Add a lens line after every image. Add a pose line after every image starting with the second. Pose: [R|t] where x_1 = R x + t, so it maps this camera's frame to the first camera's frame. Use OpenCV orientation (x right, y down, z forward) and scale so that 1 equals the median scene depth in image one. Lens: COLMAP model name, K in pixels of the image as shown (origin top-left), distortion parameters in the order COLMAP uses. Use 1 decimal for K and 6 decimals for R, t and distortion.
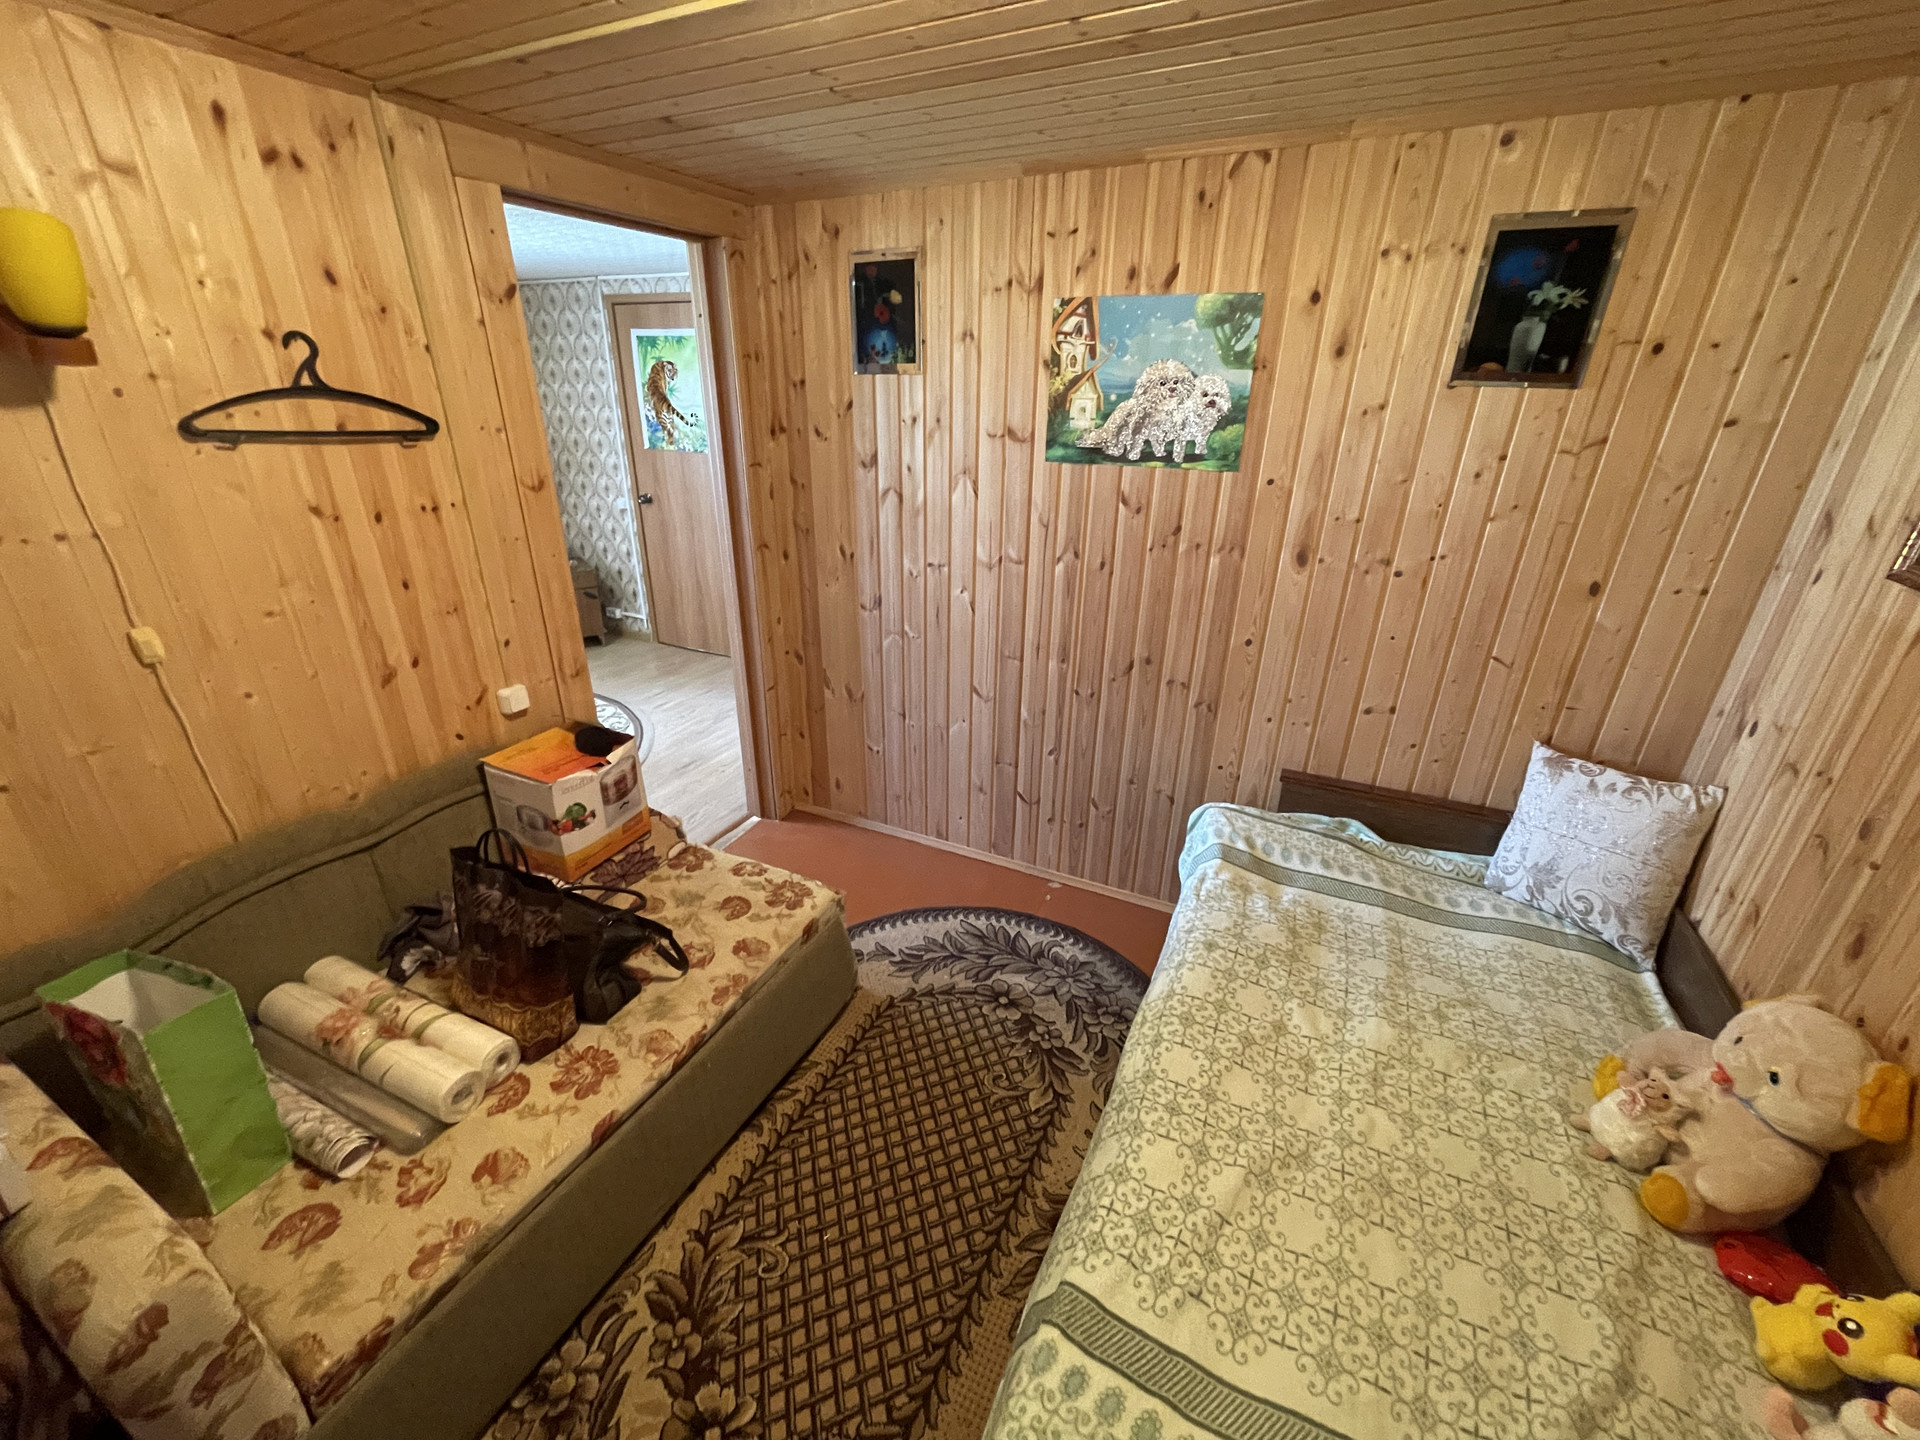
lens RADIAL K [[768.9, 0, 959.1], [0, 768.9, 710.6], [0, 0, 1]] dist [-0.002175, 0.001329]
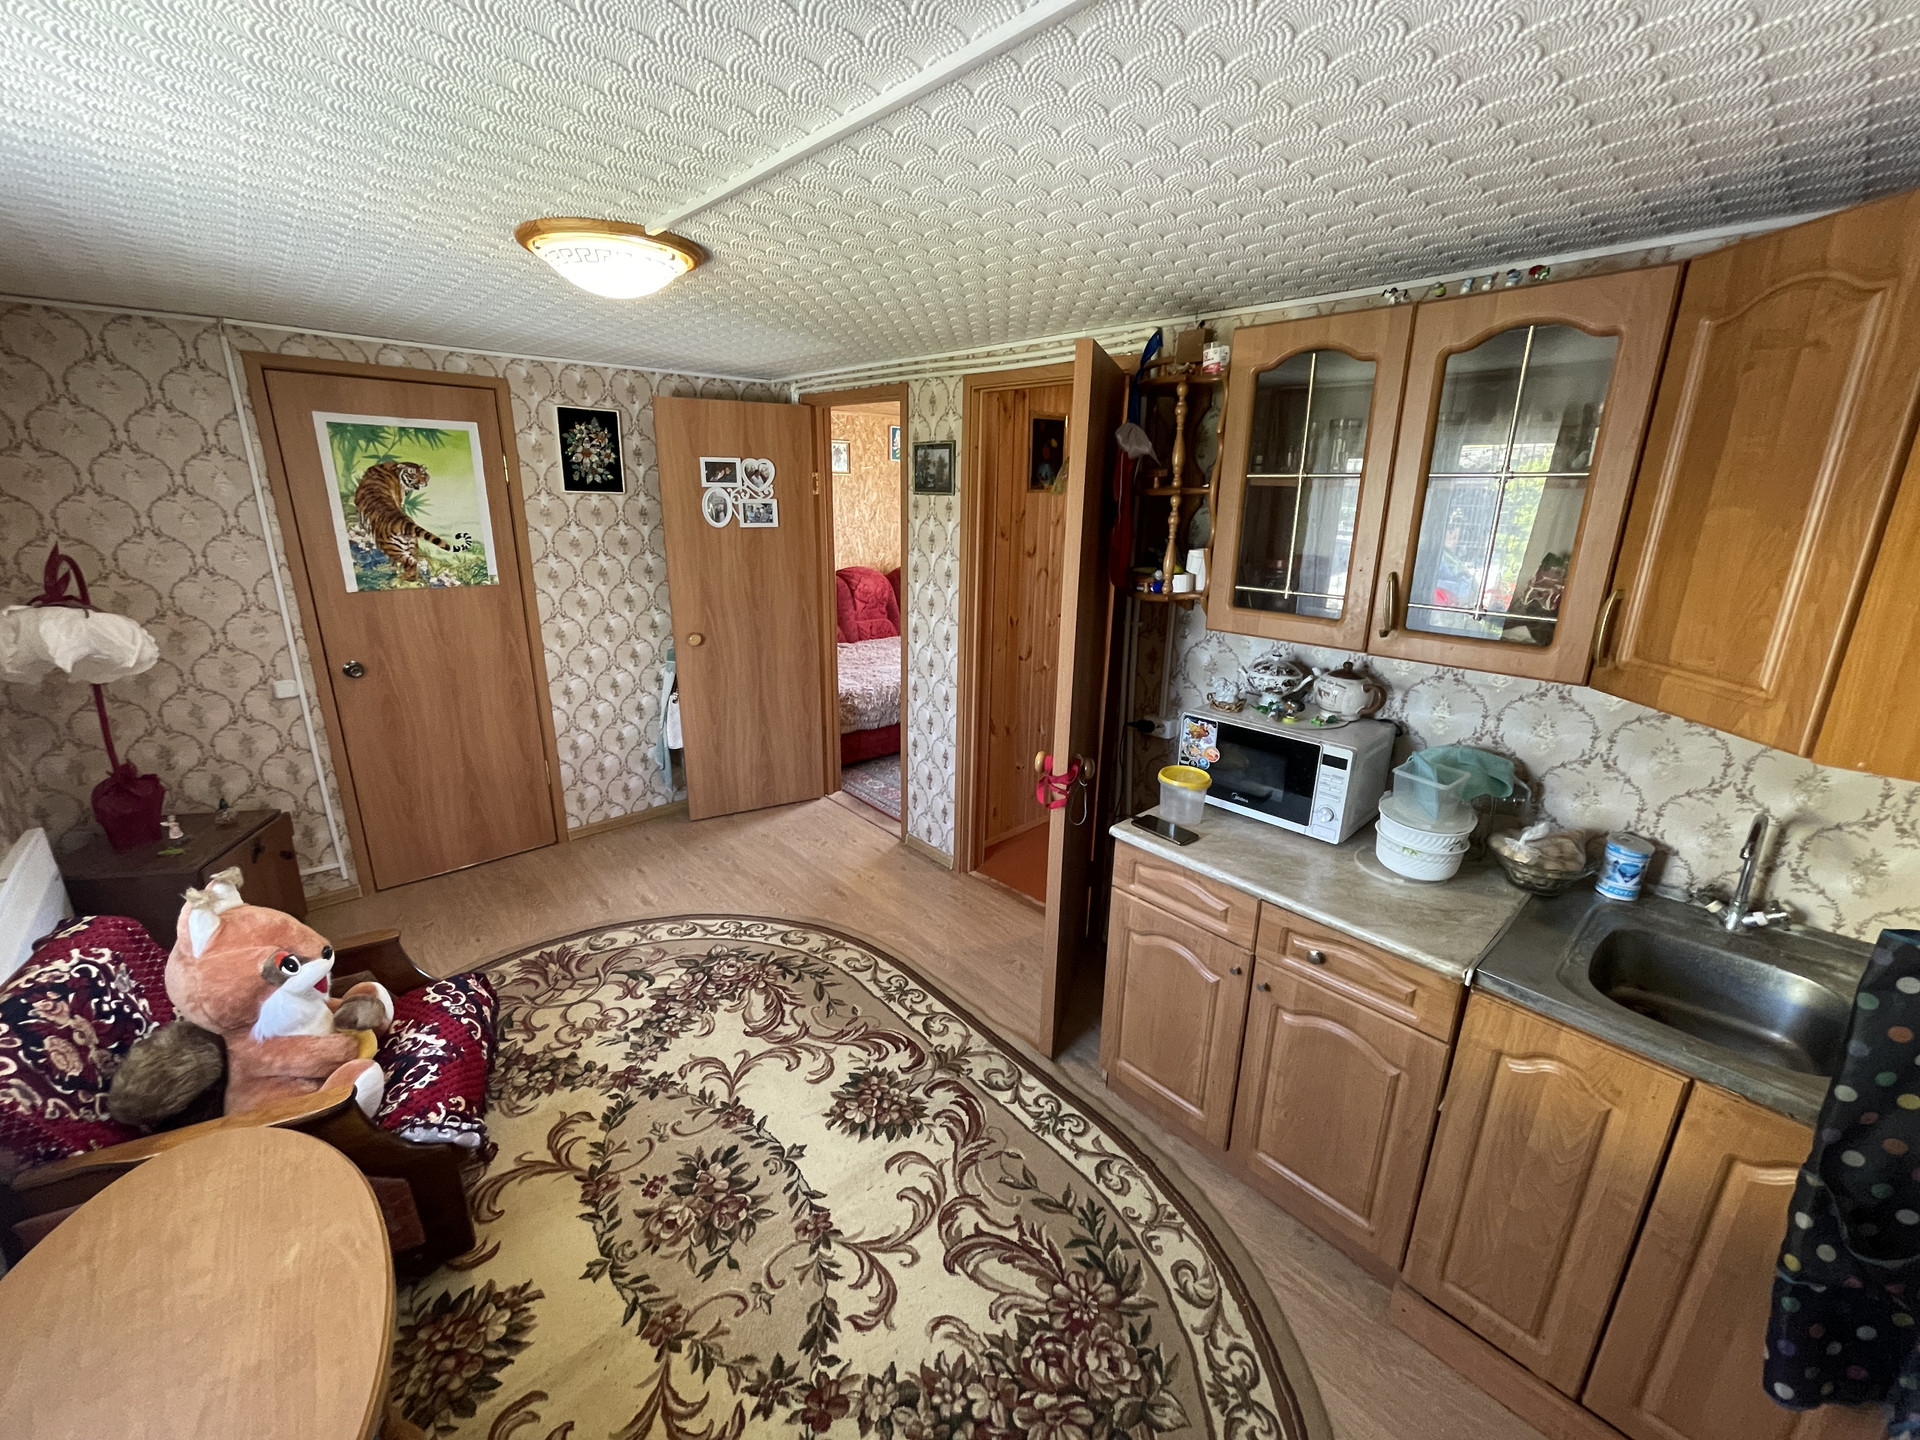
lens RADIAL K [[768.9, 0, 959.6], [0, 768.9, 714.1], [0, 0, 1]] dist [-0.002175, 0.001329]
pose [[0.367845, -0.273818, 0.888659, -1.554526], [0.352206, 0.925486, 0.139375, -0.305893], [-0.860605, 0.261723, 0.436876, 0.608099]]
